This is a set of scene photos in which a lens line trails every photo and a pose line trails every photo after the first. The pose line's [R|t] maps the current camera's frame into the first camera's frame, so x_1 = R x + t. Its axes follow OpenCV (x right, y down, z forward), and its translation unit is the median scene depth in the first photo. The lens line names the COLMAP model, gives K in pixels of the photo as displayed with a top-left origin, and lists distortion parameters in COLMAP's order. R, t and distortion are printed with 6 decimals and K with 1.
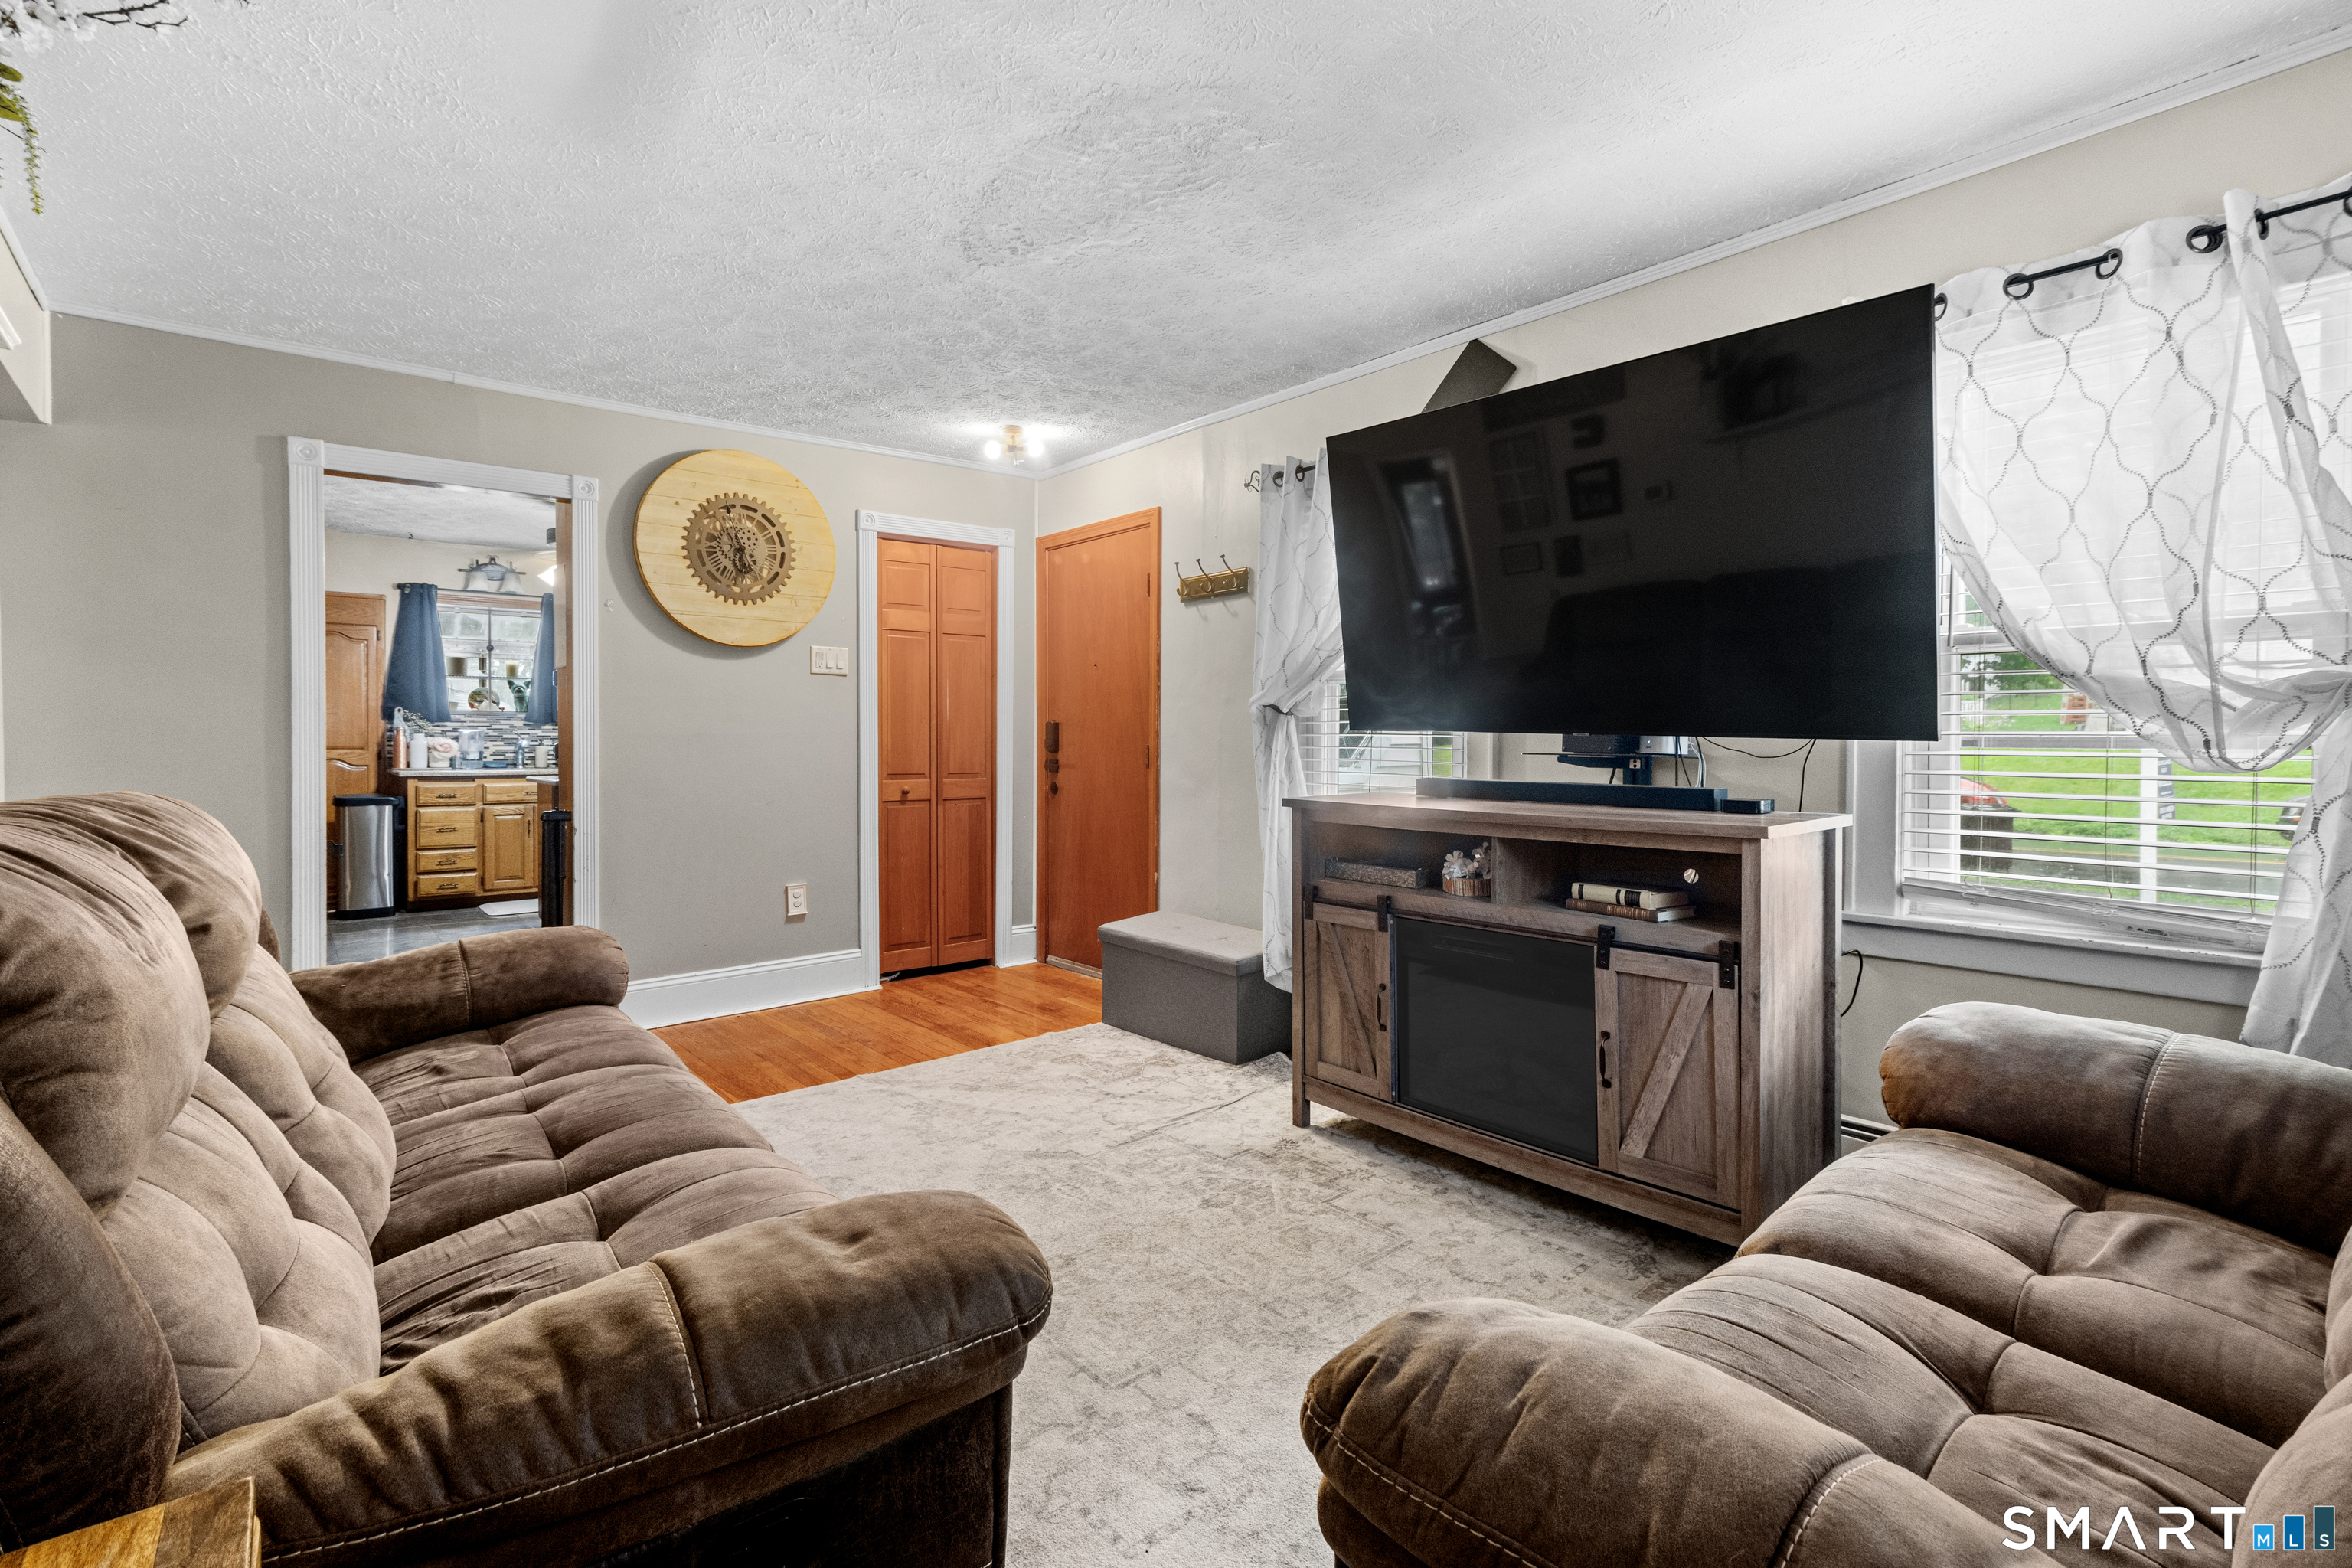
lens RADIAL K [[1091.5, 0, 1168.5], [0, 1091.5, 751.6], [0, 0, 1]] dist [0.000365, 0.000652]
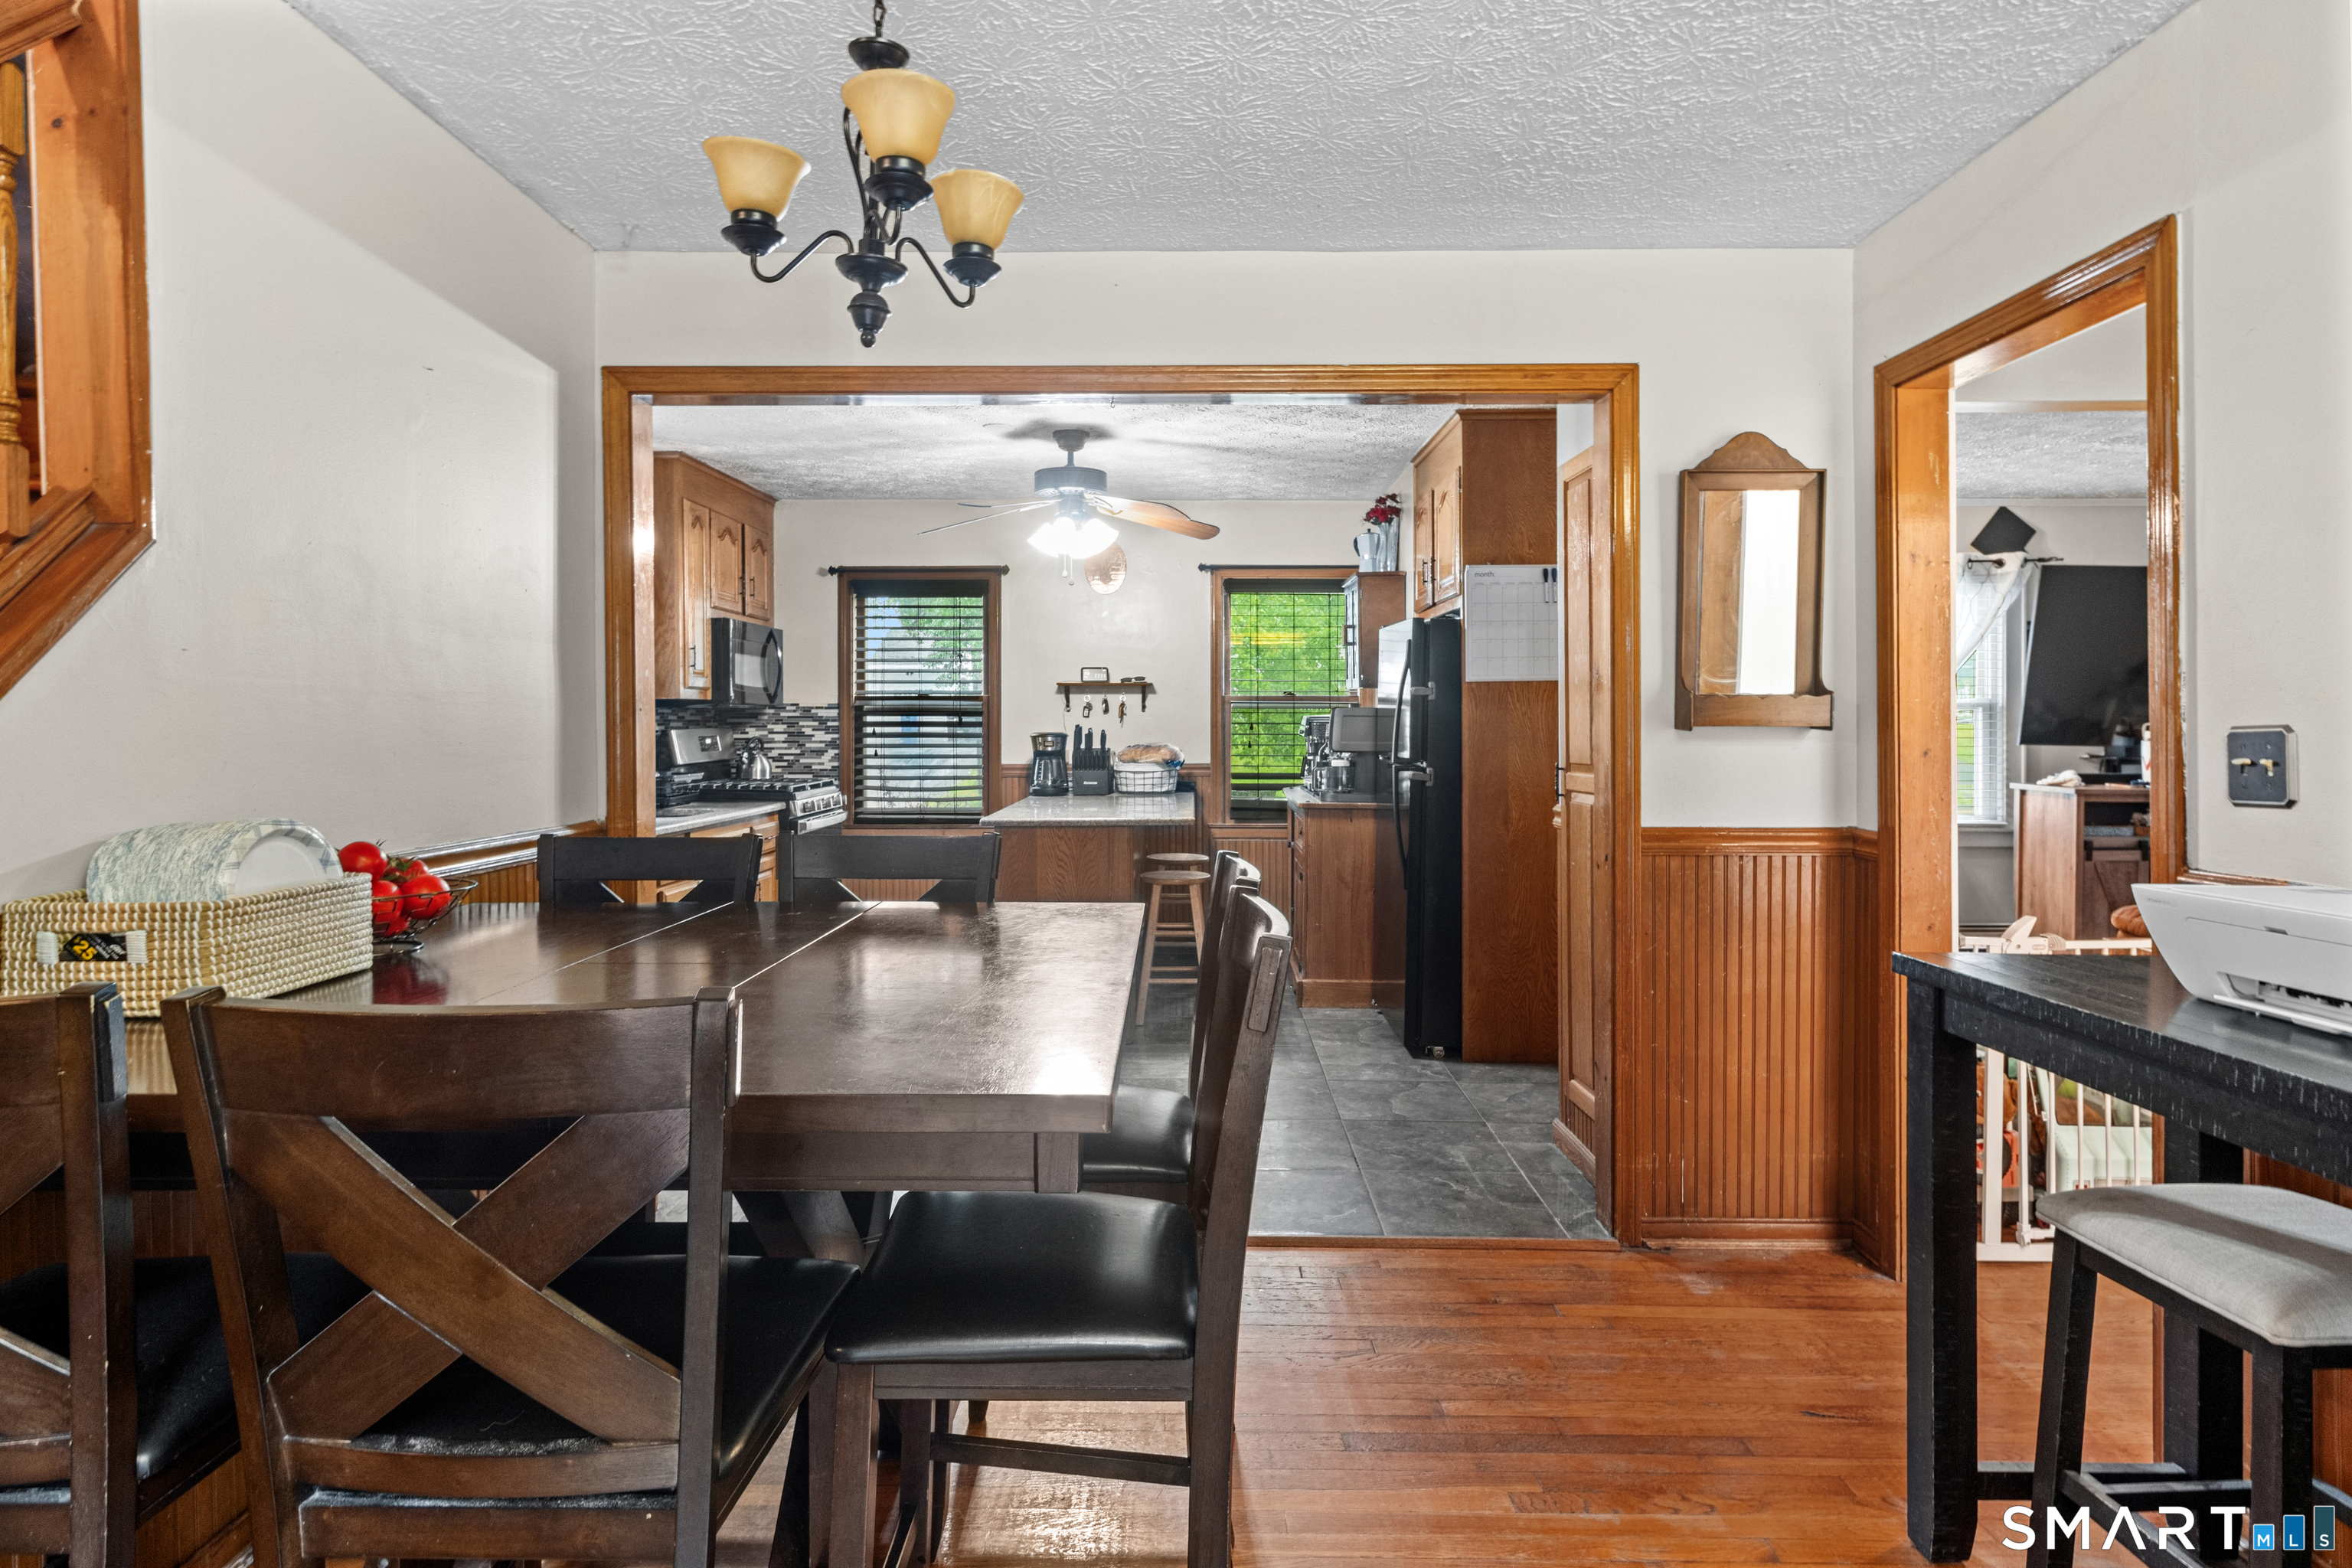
lens RADIAL K [[1263.0, 0, 1176.7], [0, 1263.0, 730.3], [0, 0, 1]] dist [-0.001415, -0.000718]
pose [[0.650463, -0.006591, 0.759510, -1.778965], [0.013201, 0.999909, -0.002629, -0.045577], [-0.759423, 0.011736, 0.650491, 0.646786]]
